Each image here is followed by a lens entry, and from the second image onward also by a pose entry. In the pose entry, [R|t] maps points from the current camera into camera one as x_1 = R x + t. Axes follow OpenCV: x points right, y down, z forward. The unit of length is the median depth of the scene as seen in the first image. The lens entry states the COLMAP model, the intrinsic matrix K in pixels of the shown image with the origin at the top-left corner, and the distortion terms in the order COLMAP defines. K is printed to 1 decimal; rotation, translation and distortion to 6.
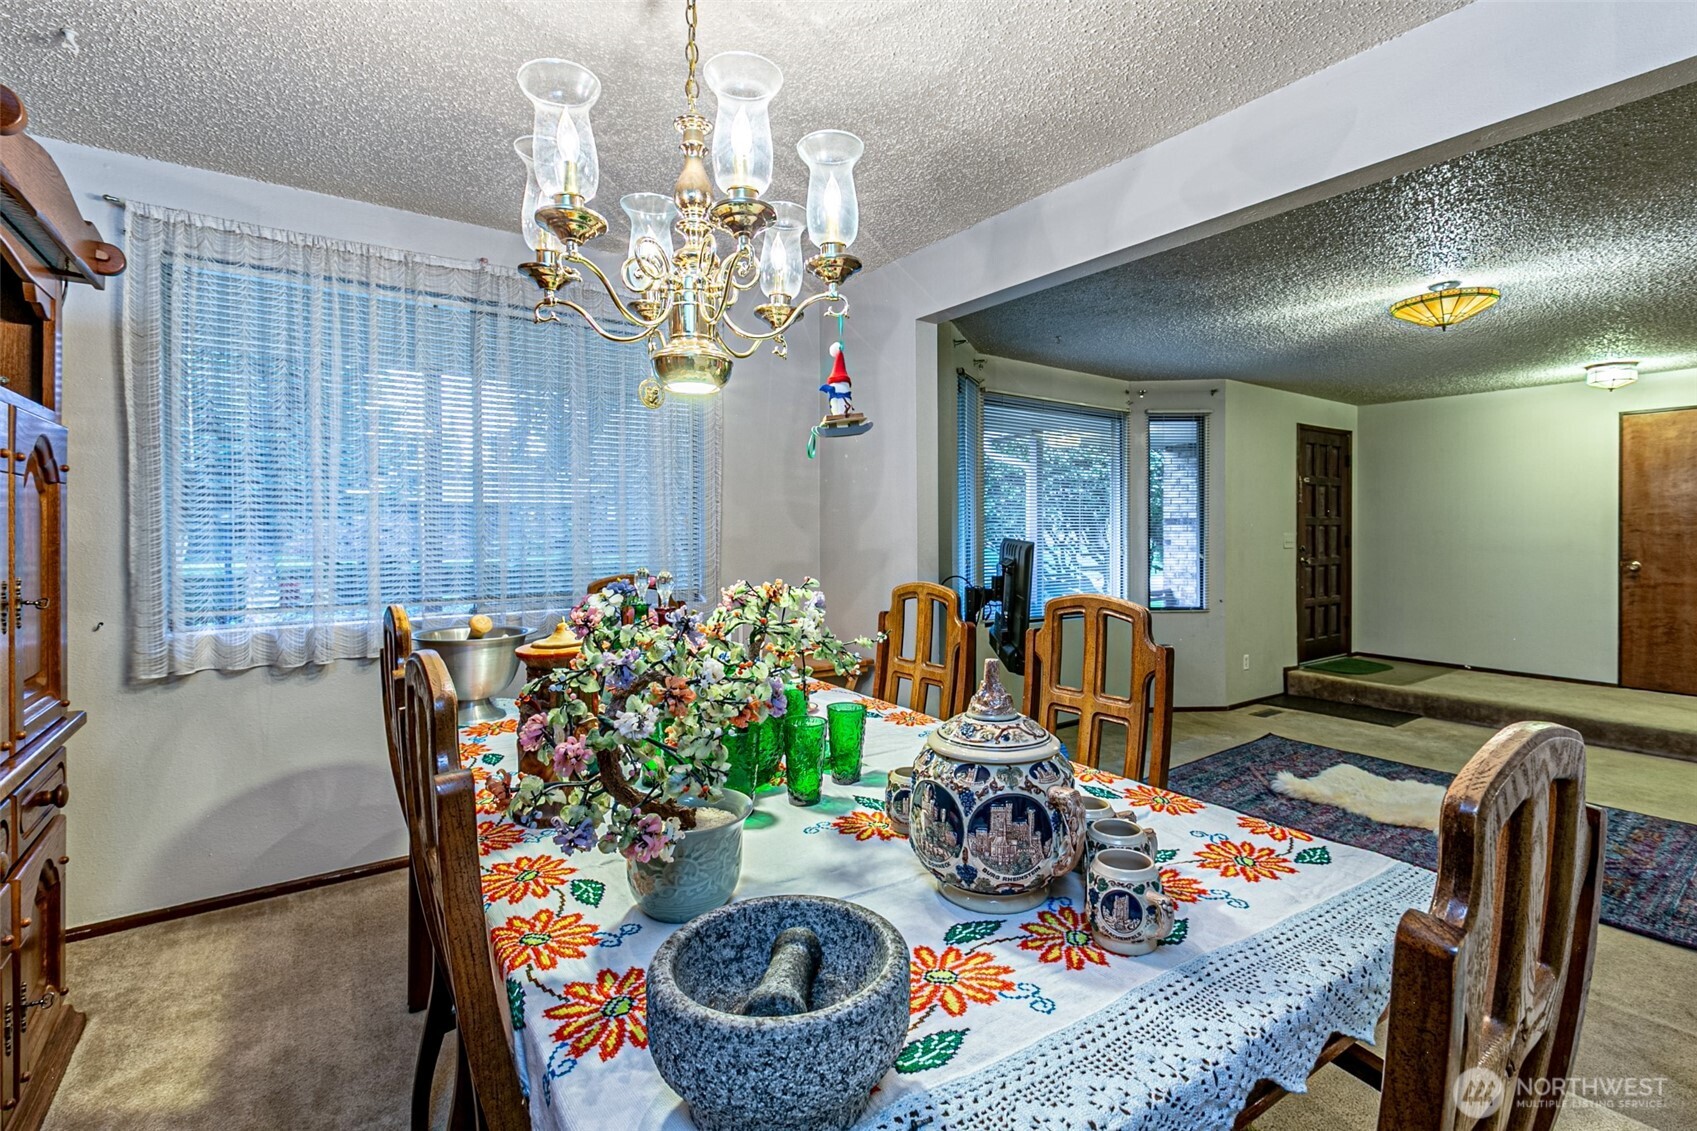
lens RADIAL K [[808.6, 0, 854.0], [0, 808.6, 537.0], [0, 0, 1]] dist [-0.015000, 0.000629]
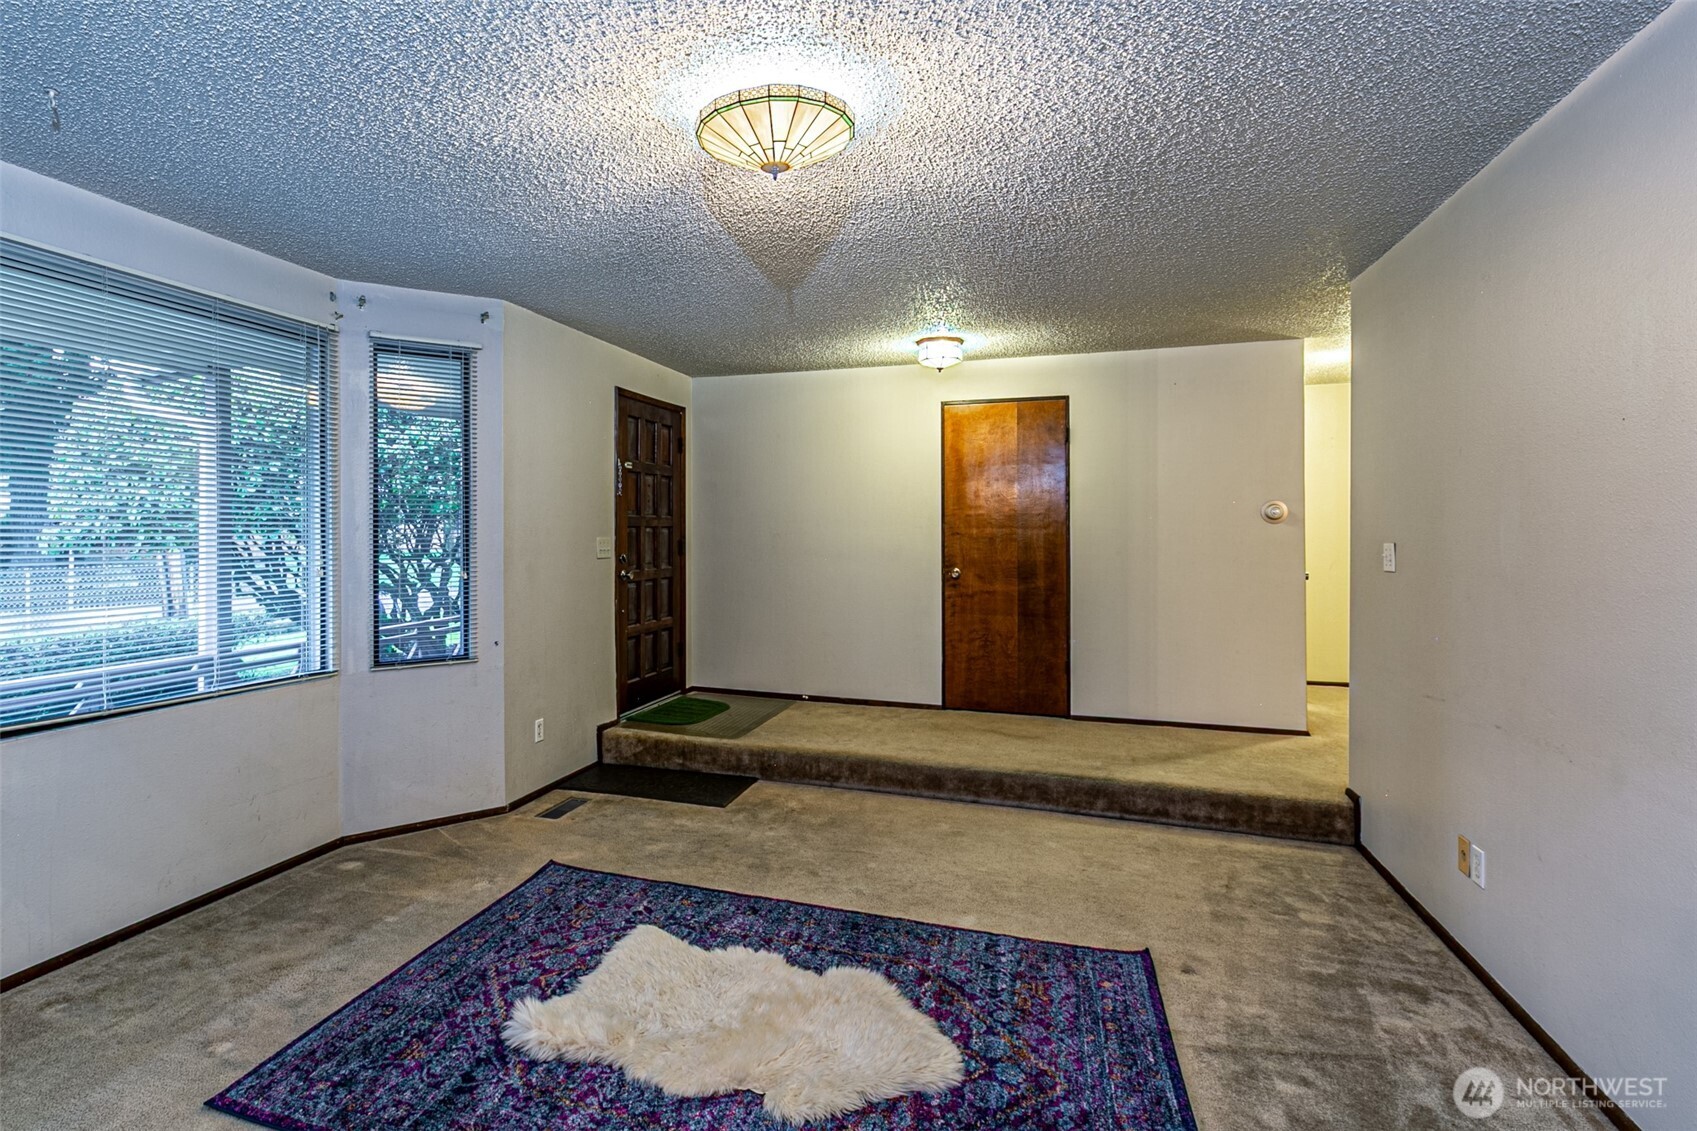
lens RADIAL K [[808.6, 0, 854.0], [0, 808.6, 537.0], [0, 0, 1]] dist [-0.015000, 0.000629]
pose [[0.752346, -0.002148, 0.658765, 0.258664], [0.005007, 0.999984, -0.002458, -0.002467], [-0.658749, 0.005148, 0.752345, 0.344351]]
